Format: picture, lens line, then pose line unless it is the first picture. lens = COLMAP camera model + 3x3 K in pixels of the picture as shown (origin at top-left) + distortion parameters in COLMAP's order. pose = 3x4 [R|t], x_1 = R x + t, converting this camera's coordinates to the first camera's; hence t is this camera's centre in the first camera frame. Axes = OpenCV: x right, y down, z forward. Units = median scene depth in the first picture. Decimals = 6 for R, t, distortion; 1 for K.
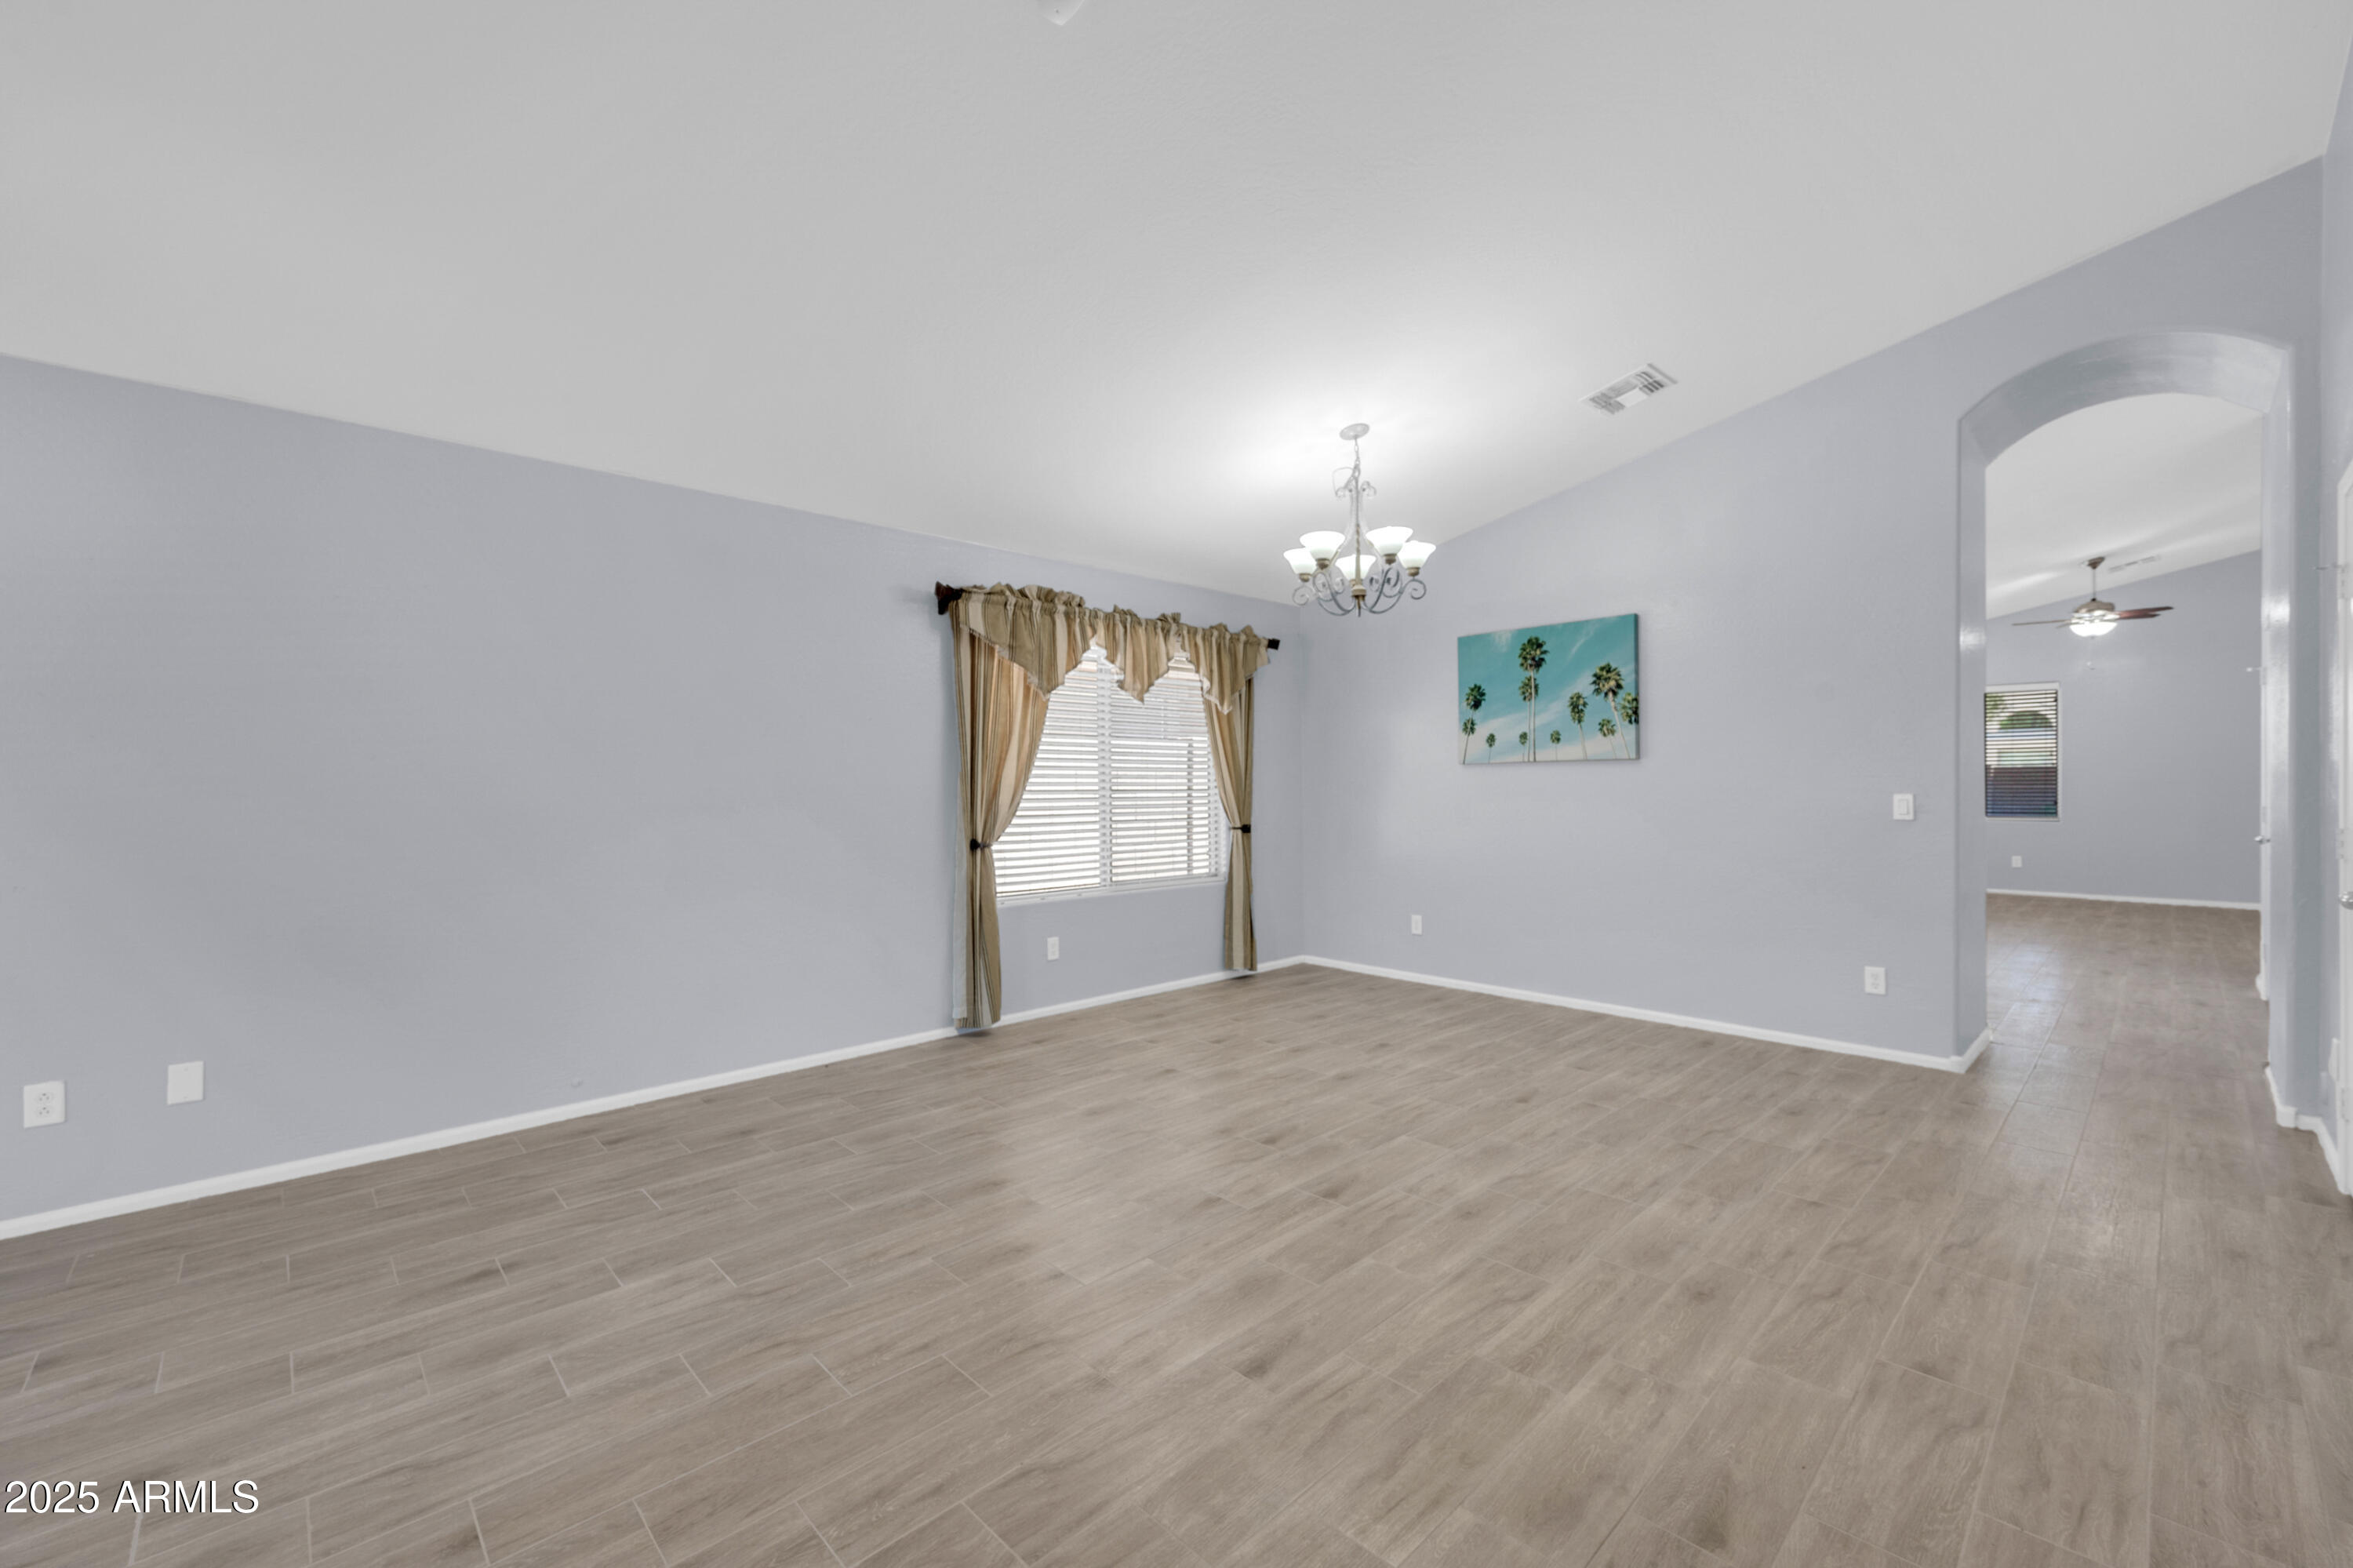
lens RADIAL K [[934.7, 0, 1176.5], [0, 934.7, 784.0], [0, 0, 1]] dist [0.000731, 0.000086]
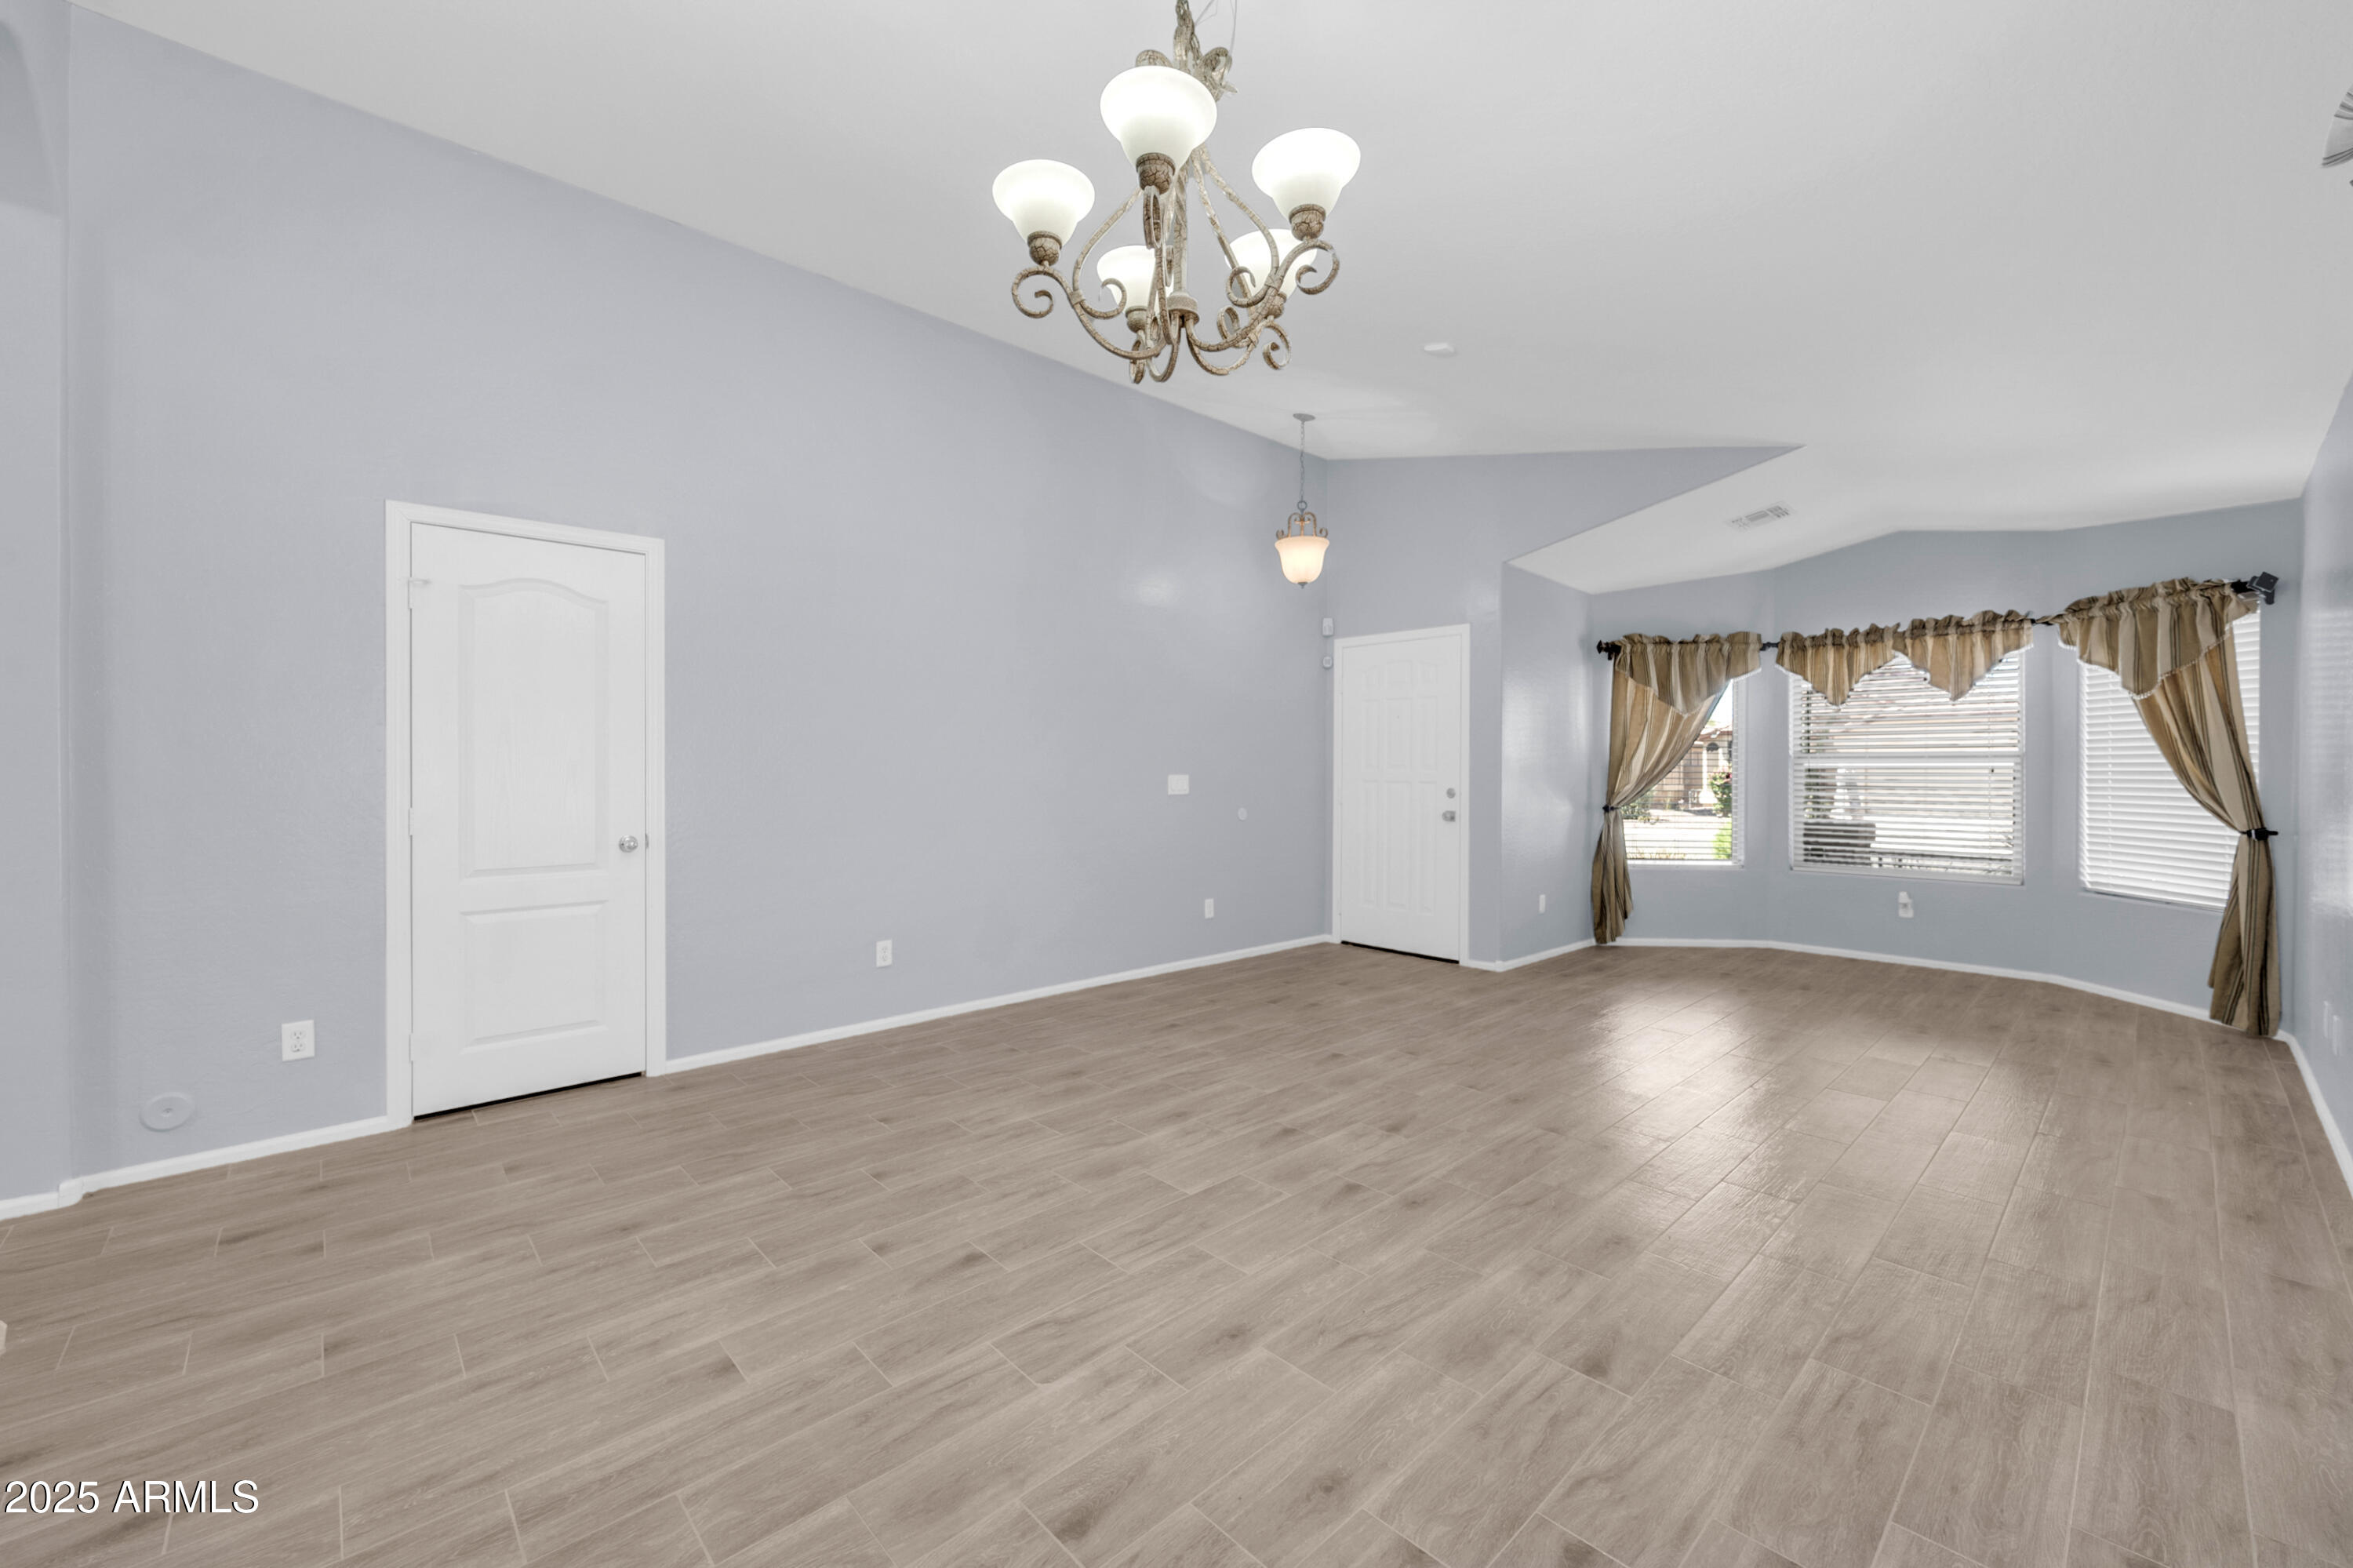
lens RADIAL K [[934.7, 0, 1176.5], [0, 934.7, 784.0], [0, 0, 1]] dist [0.000731, 0.000086]
pose [[-0.999914, 0.004313, 0.012423, 0.257924], [0.004500, 0.999876, 0.015106, 0.002921], [-0.012356, 0.015161, -0.999809, 1.921337]]
